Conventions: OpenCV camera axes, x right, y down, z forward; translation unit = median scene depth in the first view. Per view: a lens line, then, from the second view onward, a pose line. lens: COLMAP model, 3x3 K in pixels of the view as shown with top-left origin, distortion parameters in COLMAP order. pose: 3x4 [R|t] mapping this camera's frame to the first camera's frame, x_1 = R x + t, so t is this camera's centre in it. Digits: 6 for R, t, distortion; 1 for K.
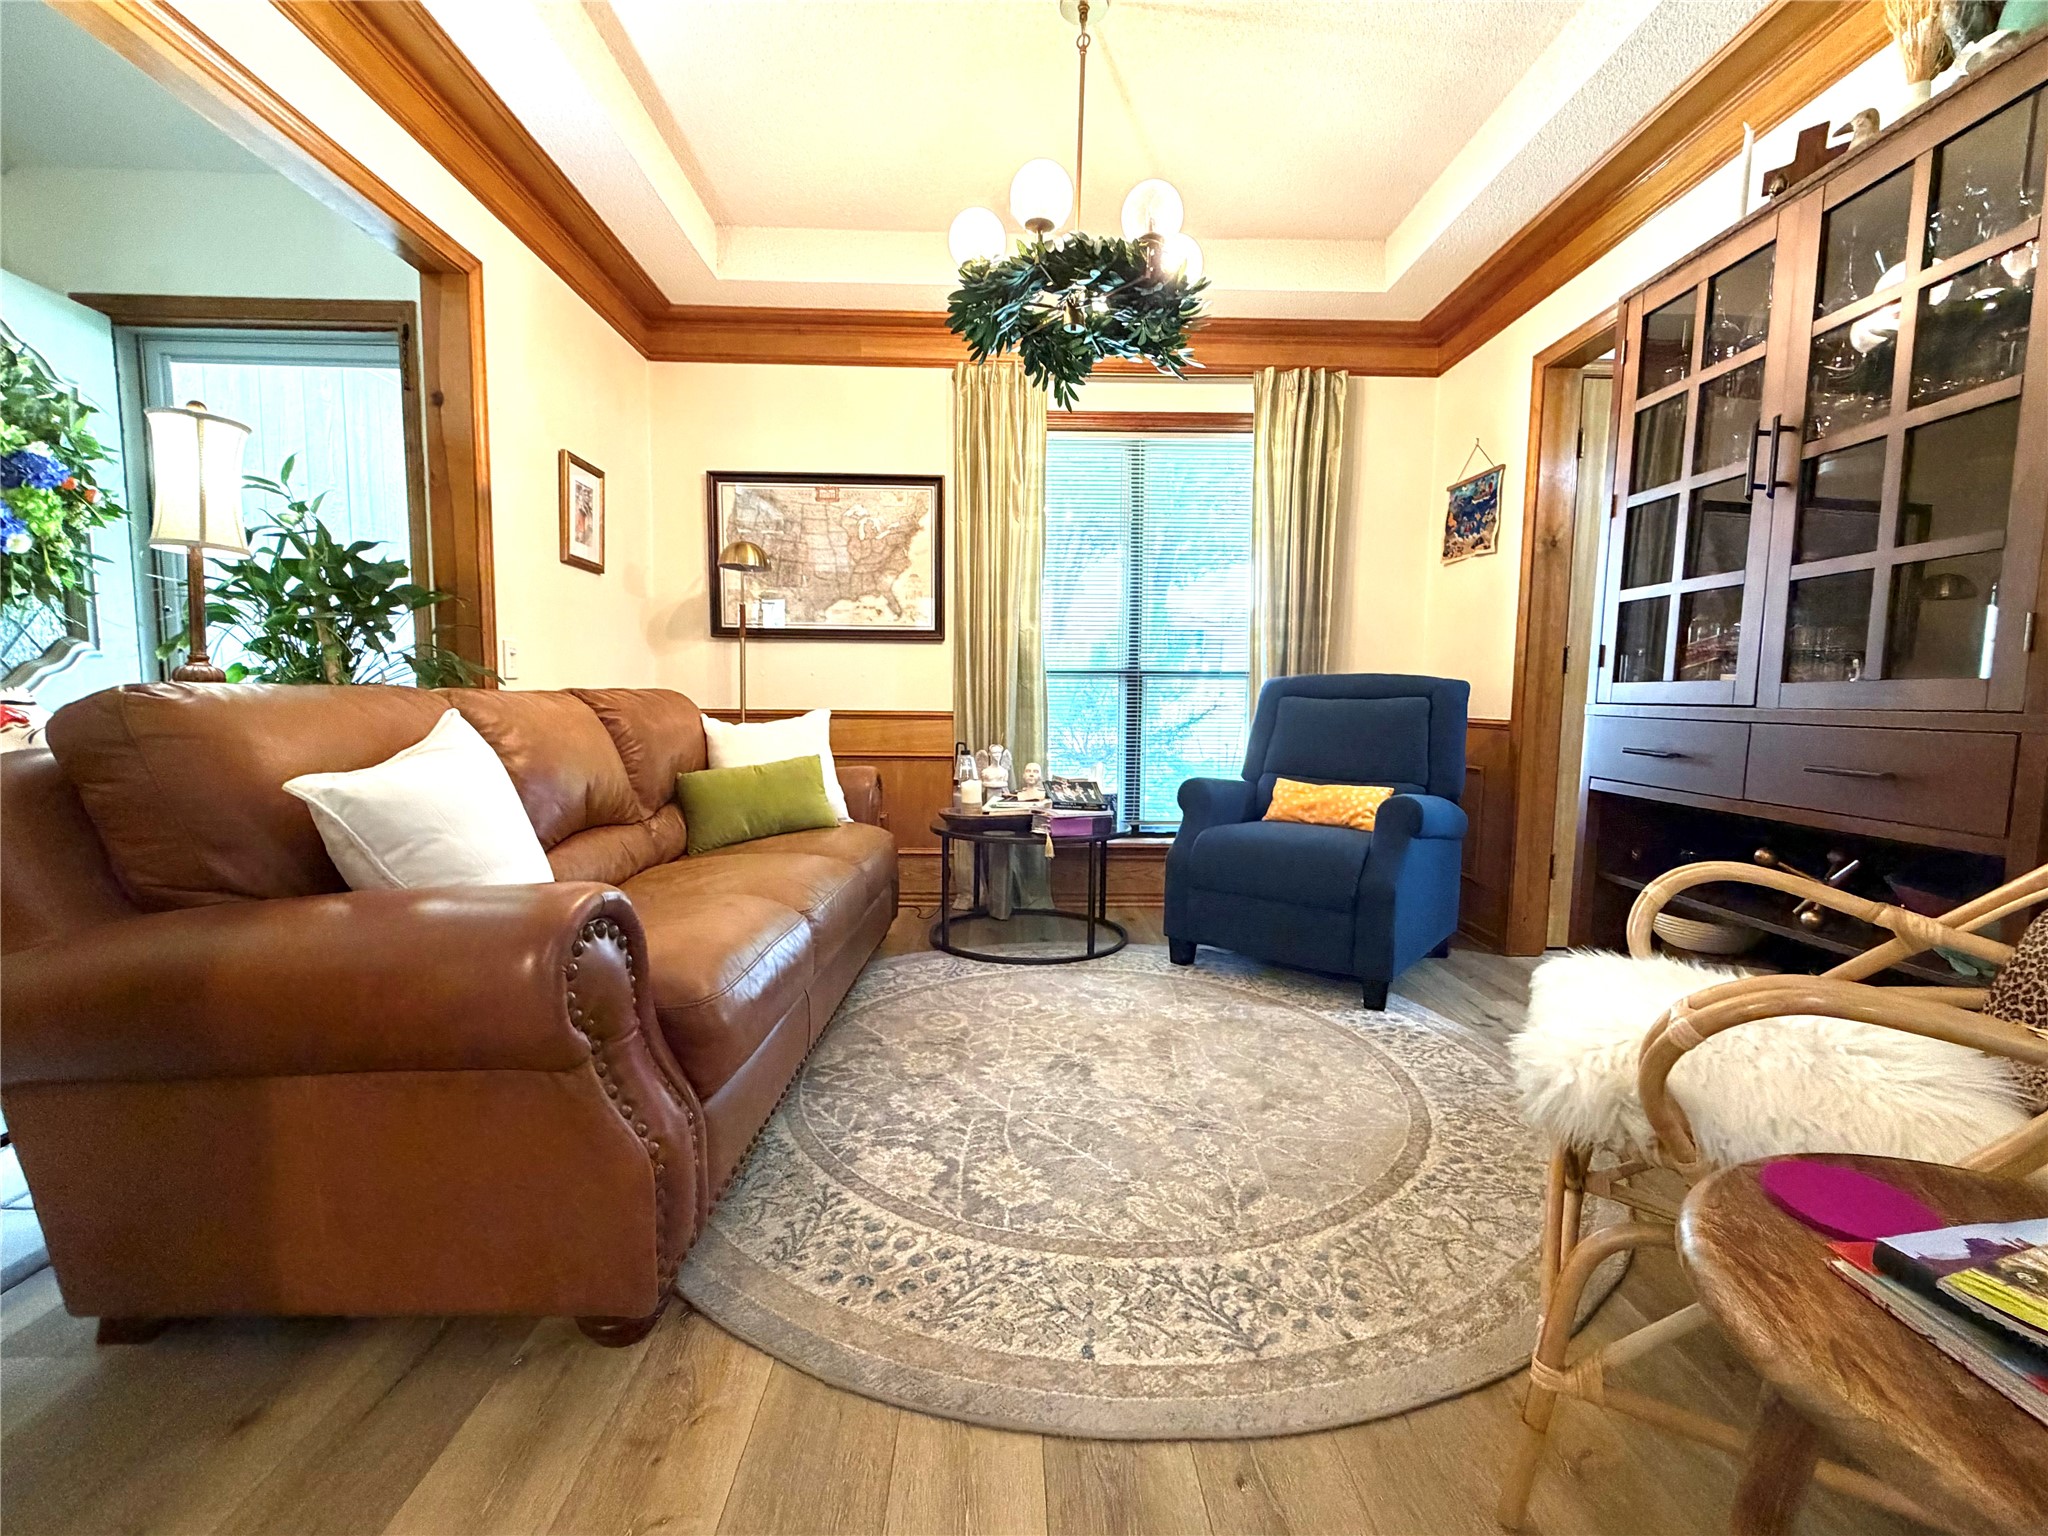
lens RADIAL K [[881.1, 0, 1026.0], [0, 881.1, 772.1], [0, 0, 1]] dist [0.011696, -0.000222]
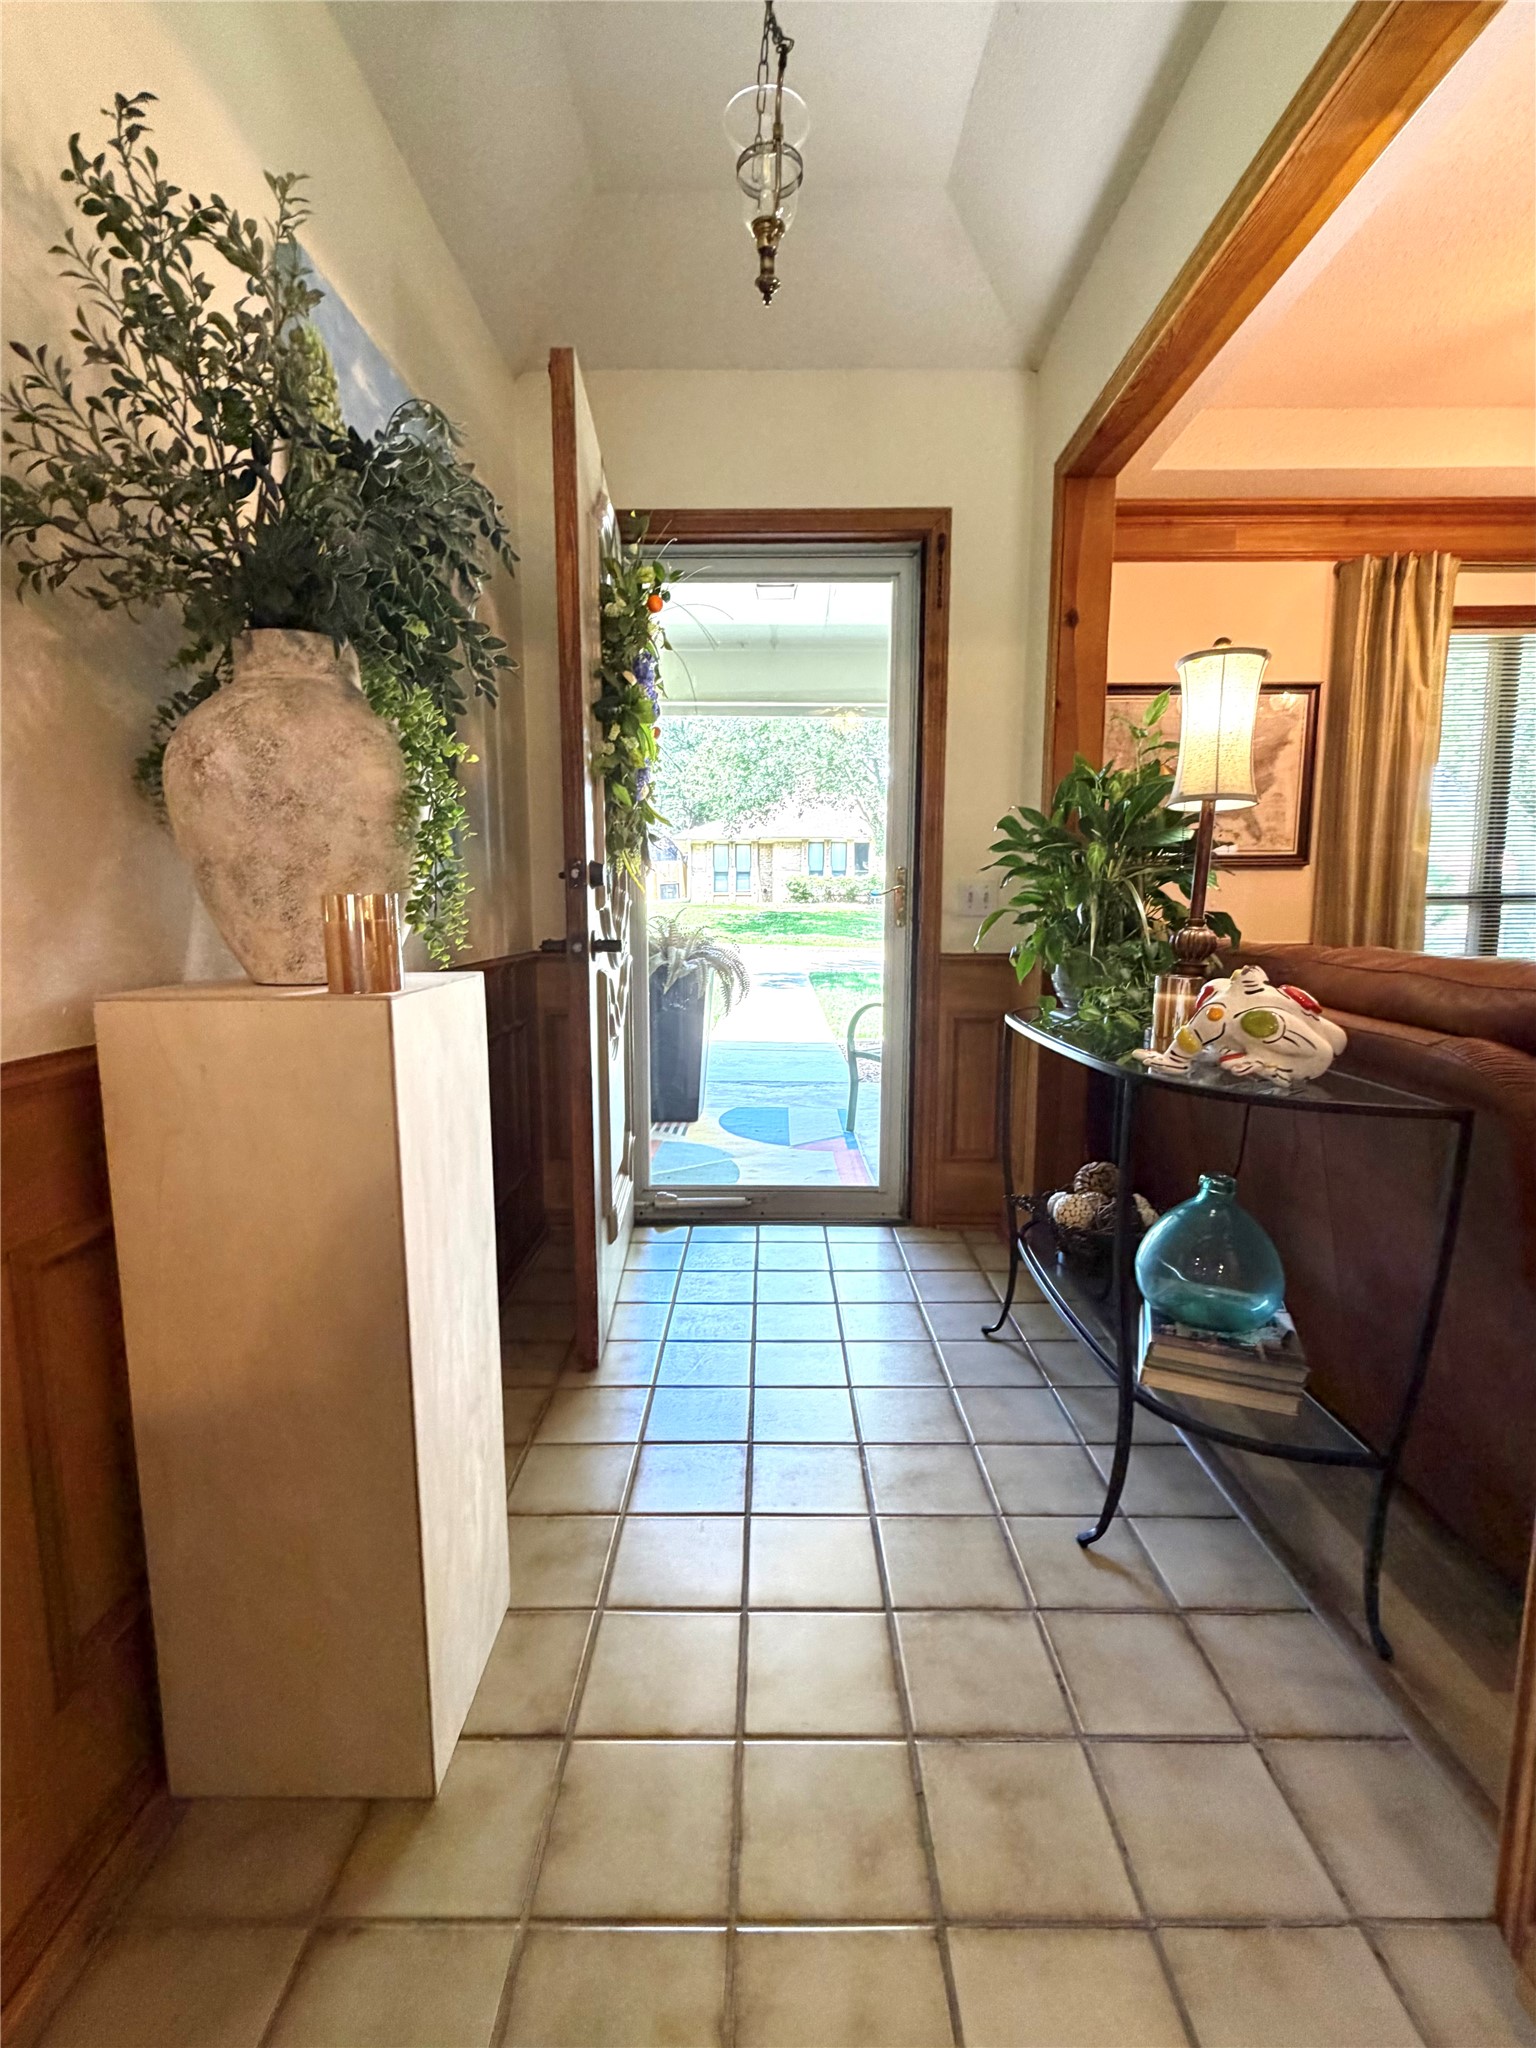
lens RADIAL K [[881.1, 0, 774.2], [0, 881.1, 1017.5], [0, 0, 1]] dist [0.011696, -0.000222]
pose [[0.999402, -0.005902, -0.034075, -0.620416], [0.007637, 0.998669, 0.051007, -0.042441], [0.033728, -0.051237, 0.998117, 0.051265]]
